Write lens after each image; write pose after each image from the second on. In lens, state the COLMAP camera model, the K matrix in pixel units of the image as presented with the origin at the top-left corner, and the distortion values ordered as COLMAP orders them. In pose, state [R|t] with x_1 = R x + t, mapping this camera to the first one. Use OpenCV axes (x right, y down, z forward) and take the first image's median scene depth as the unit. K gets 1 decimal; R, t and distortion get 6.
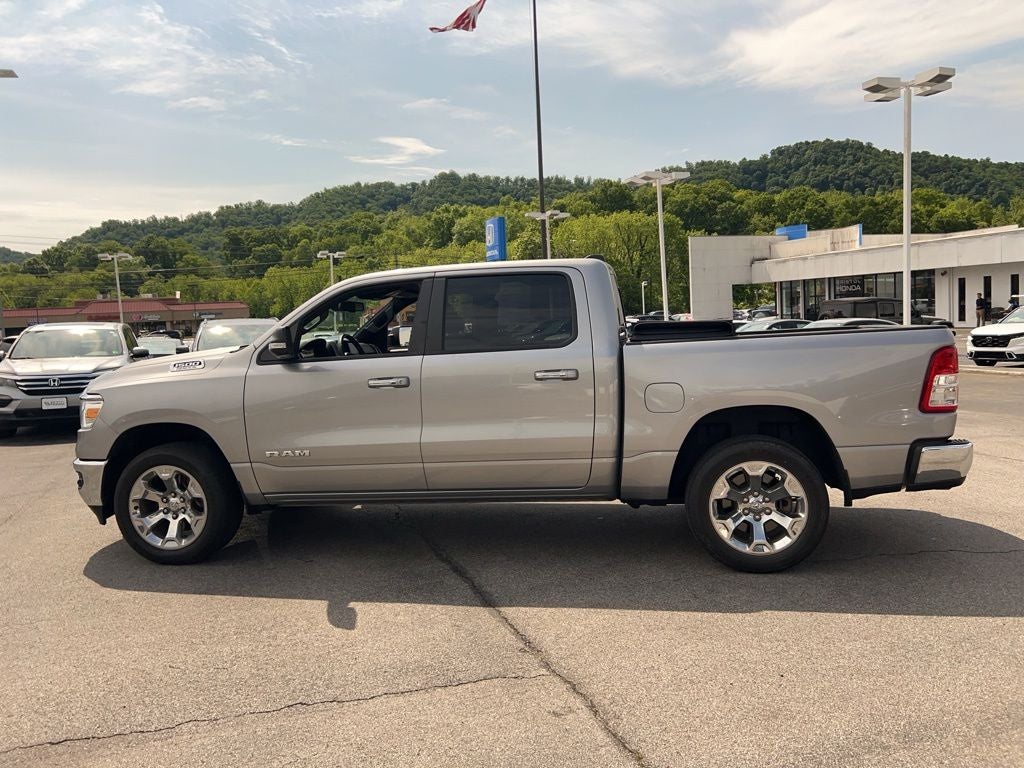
lens RADIAL K [[771.4, 0, 523.2], [0, 771.4, 366.3], [0, 0, 1]] dist [0.051564, -0.058100]
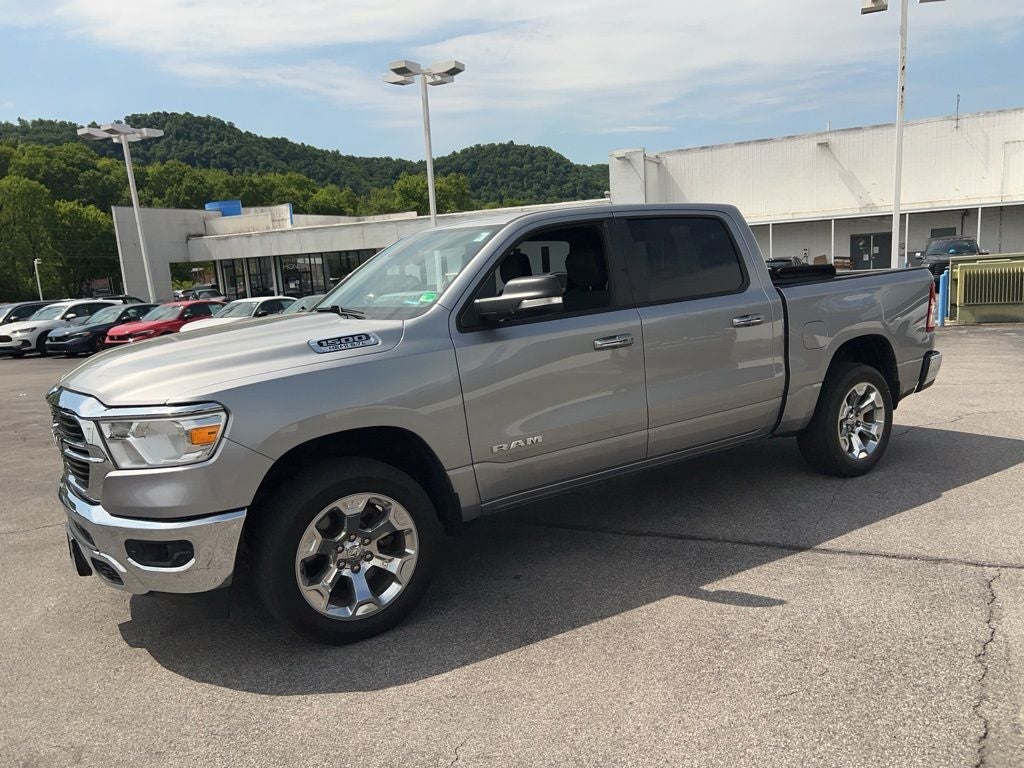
lens RADIAL K [[773.7, 0, 526.0], [0, 773.7, 401.2], [0, 0, 1]] dist [0.046438, -0.050893]
pose [[0.724980, -0.120302, 0.678183, -0.790134], [0.074359, 0.992544, 0.096577, -0.003627], [-0.684745, -0.019587, 0.728520, 0.423359]]
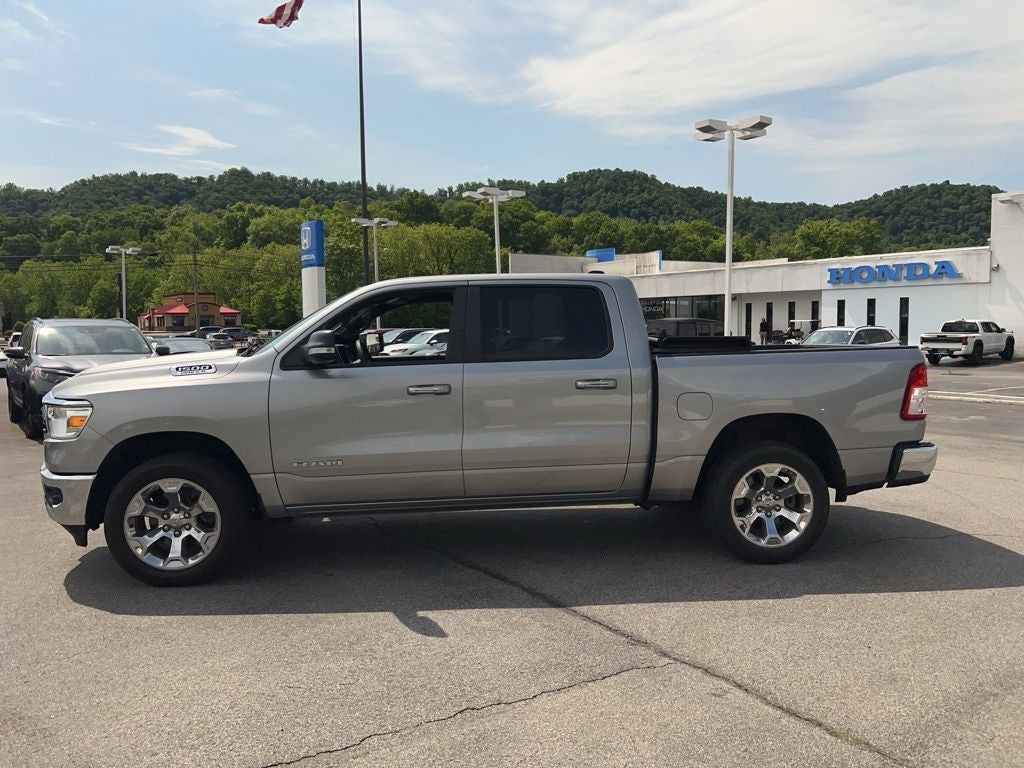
lens RADIAL K [[771.4, 0, 524.0], [0, 771.4, 376.0], [0, 0, 1]] dist [0.051564, -0.058100]
pose [[0.966913, 0.014274, 0.254707, -0.293328], [-0.013732, 0.999898, -0.003909, 0.005002], [-0.254736, 0.000283, 0.967010, 0.008987]]
